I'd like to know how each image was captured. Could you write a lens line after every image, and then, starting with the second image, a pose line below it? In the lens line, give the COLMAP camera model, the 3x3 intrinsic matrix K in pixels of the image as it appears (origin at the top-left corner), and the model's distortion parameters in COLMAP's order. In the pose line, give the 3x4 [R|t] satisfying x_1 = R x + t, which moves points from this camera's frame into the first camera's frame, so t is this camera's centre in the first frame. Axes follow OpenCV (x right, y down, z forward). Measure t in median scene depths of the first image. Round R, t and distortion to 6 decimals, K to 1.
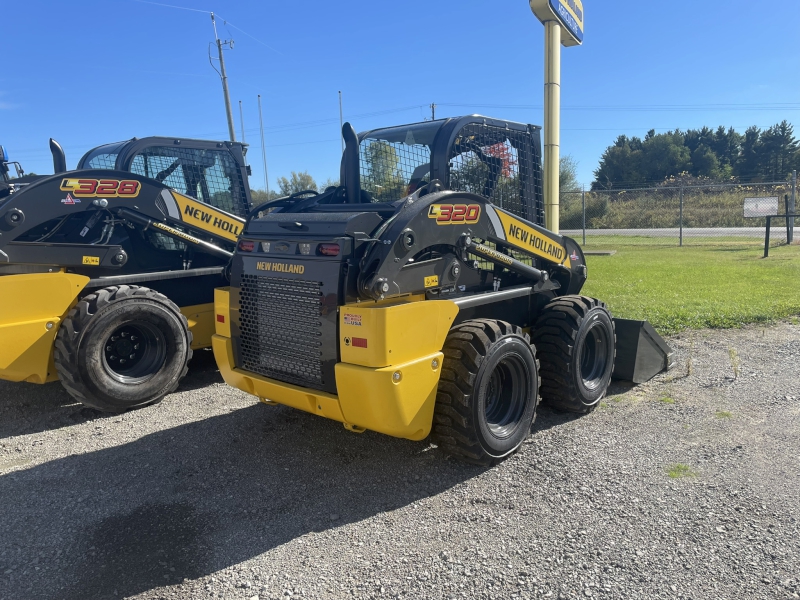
lens RADIAL K [[615.5, 0, 400.0], [0, 615.5, 300.0], [0, 0, 1]] dist [0.089964, -0.104559]
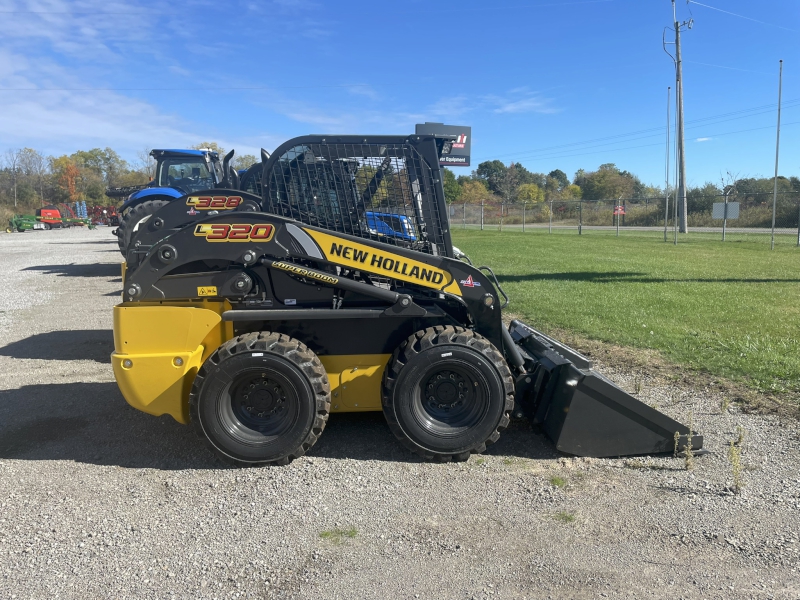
lens RADIAL K [[615.5, 0, 400.0], [0, 615.5, 300.0], [0, 0, 1]] dist [0.089964, -0.104559]
pose [[0.698509, 0.111473, -0.706866, 0.807040], [-0.100344, 0.993291, 0.057485, -0.084059], [0.708531, 0.030776, 0.705008, 0.321951]]
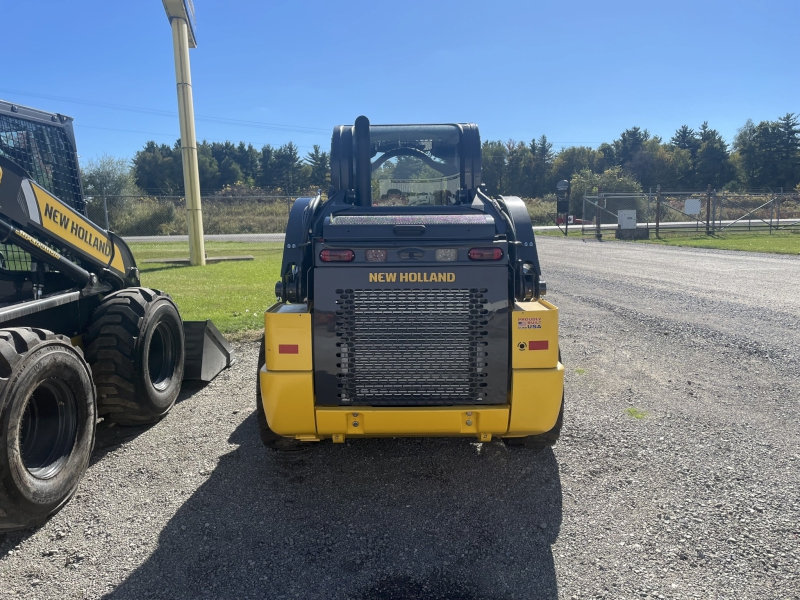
lens RADIAL K [[608.4, 0, 400.0], [0, 608.4, 300.0], [0, 0, 1]] dist [0.082200, -0.094969]
pose [[0.739327, -0.086838, 0.667723, -0.565799], [0.092507, 0.995345, 0.027019, -0.032549], [-0.666962, 0.041793, 0.743919, 0.264177]]
